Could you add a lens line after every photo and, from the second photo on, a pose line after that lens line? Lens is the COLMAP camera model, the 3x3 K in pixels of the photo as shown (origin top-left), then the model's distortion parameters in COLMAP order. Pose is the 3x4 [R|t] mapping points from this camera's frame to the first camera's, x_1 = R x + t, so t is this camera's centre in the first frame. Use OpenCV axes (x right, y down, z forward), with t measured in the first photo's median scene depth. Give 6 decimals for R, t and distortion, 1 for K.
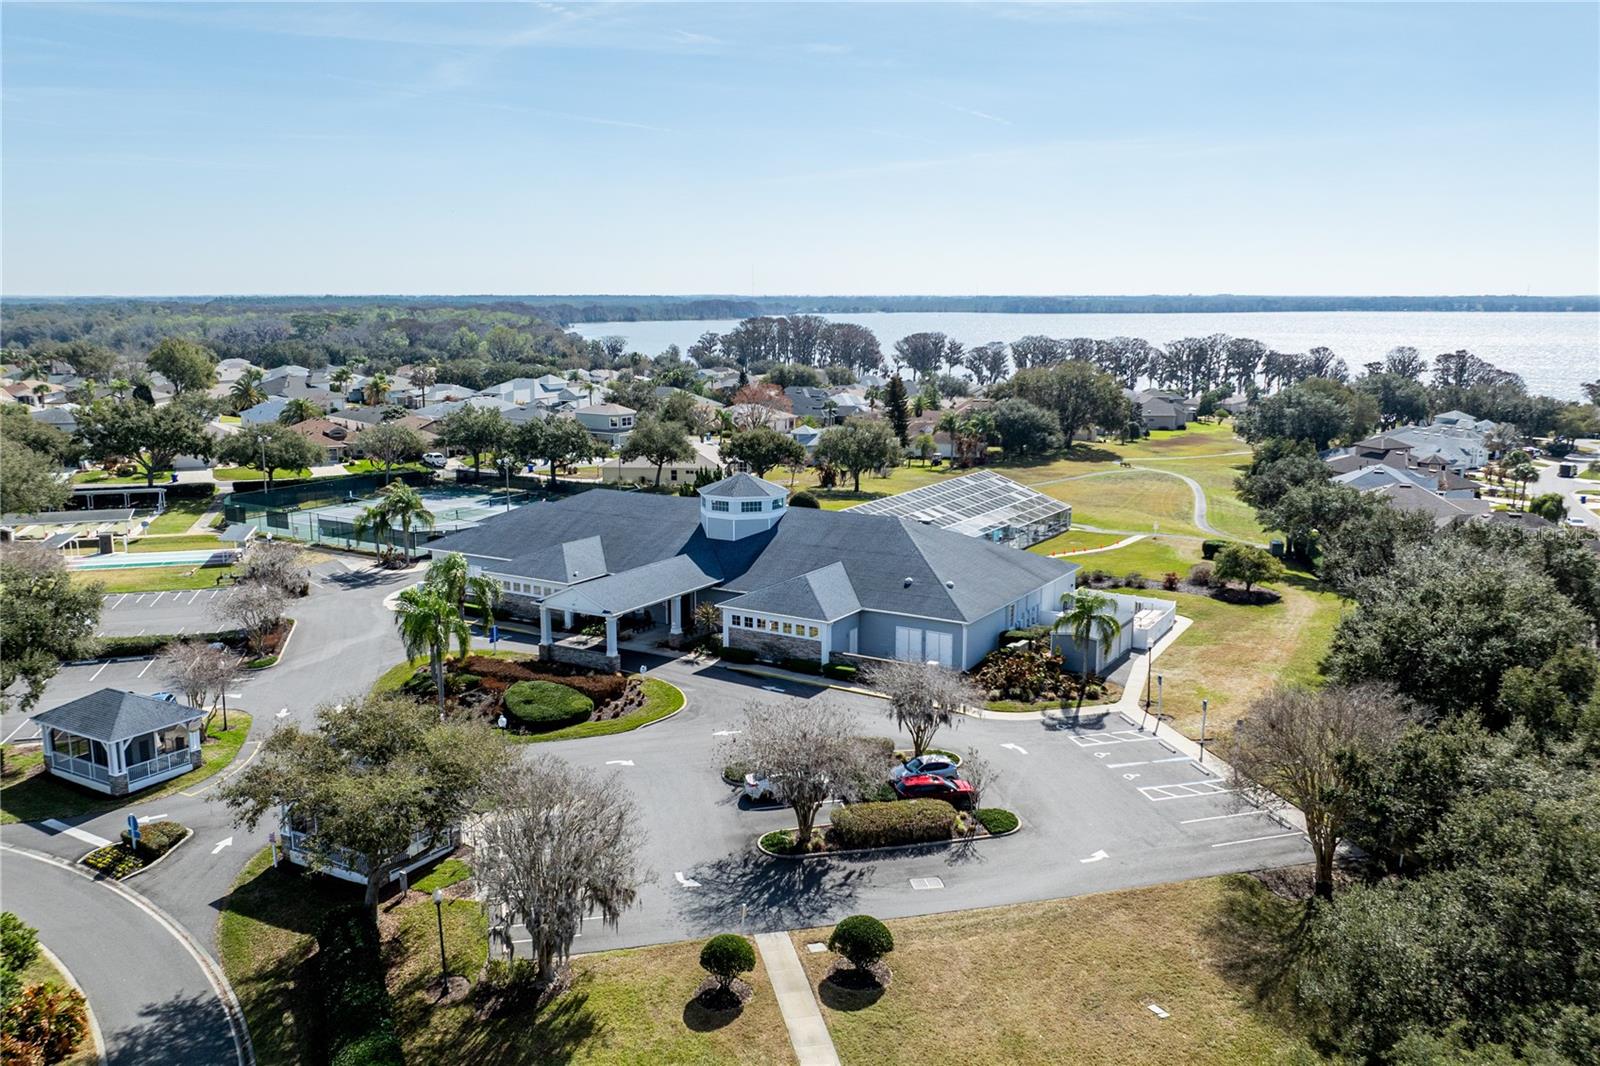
lens RADIAL K [[1334.9, 0, 800.5], [0, 1334.9, 542.1], [0, 0, 1]] dist [-0.016281, -0.014735]
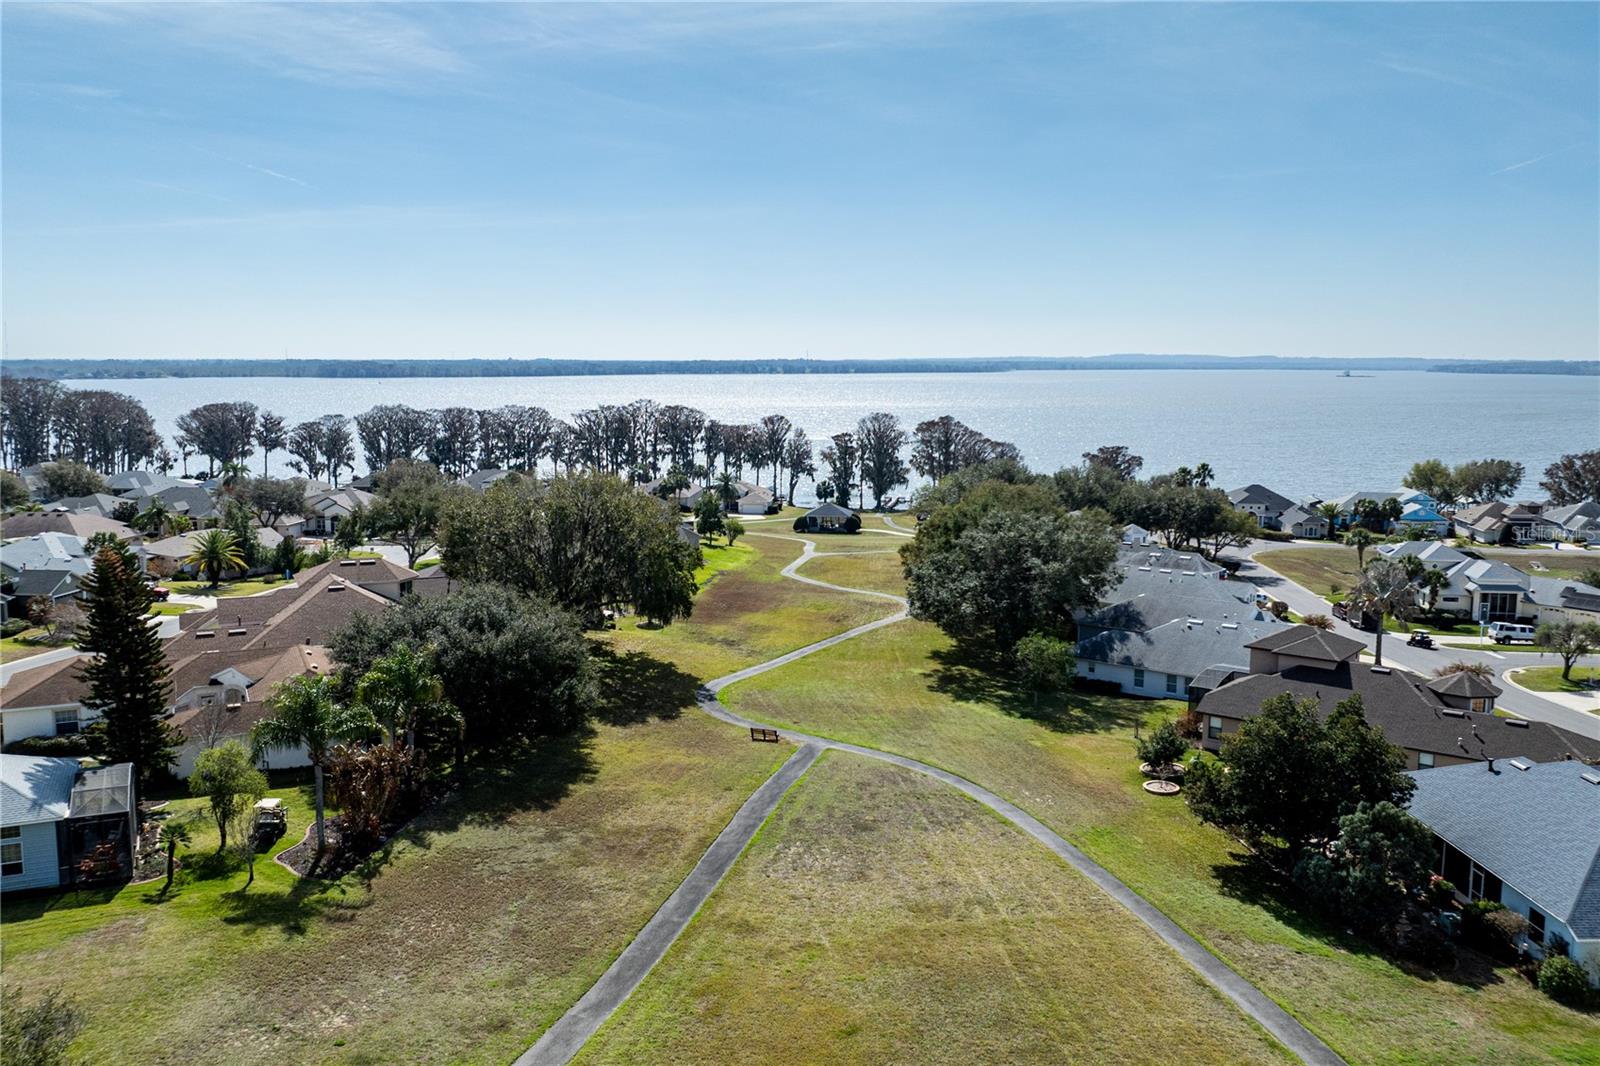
lens RADIAL K [[1334.9, 0, 794.5], [0, 1334.9, 526.2], [0, 0, 1]] dist [-0.016281, -0.014735]
pose [[0.881285, -0.054637, 0.469416, 0.031482], [0.082241, 0.995869, -0.038485, -0.049780], [-0.465374, 0.072522, 0.882138, 0.303775]]
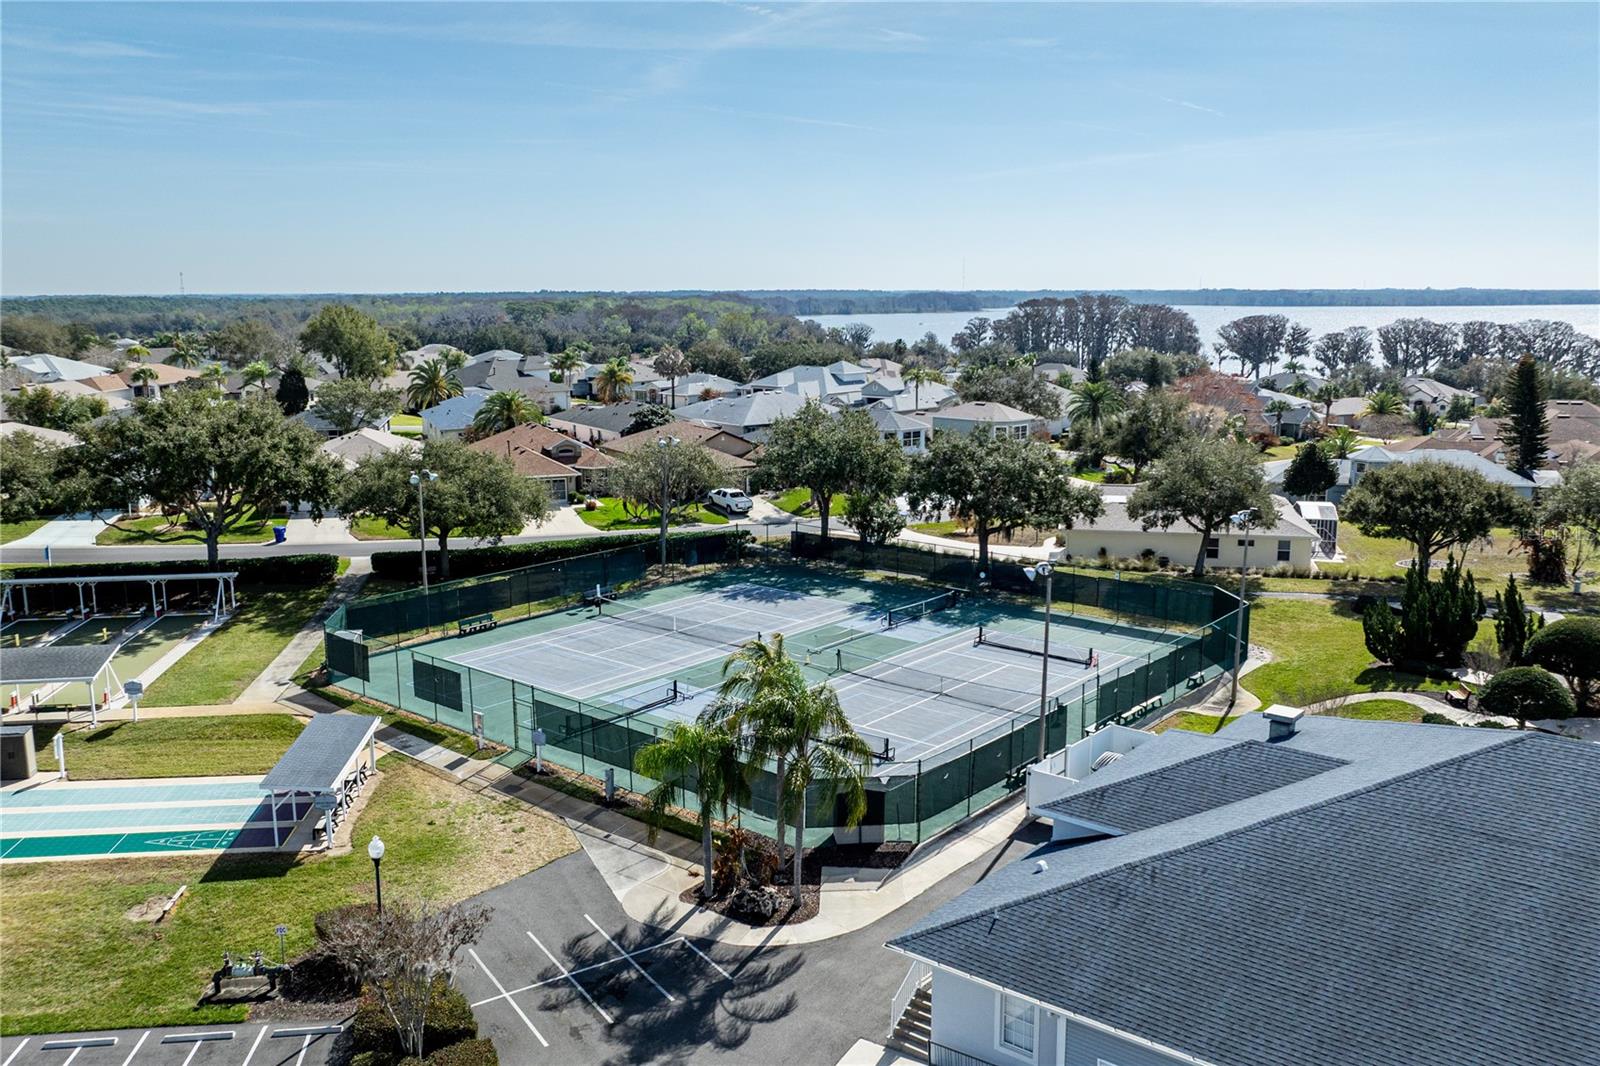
lens RADIAL K [[1334.9, 0, 807.5], [0, 1334.9, 532.5], [0, 0, 1]] dist [-0.016281, -0.014735]
pose [[0.989794, 0.020944, -0.140956, -0.070226], [-0.021551, 0.999764, -0.002779, -0.020533], [0.140865, 0.005789, 0.990012, 0.191770]]
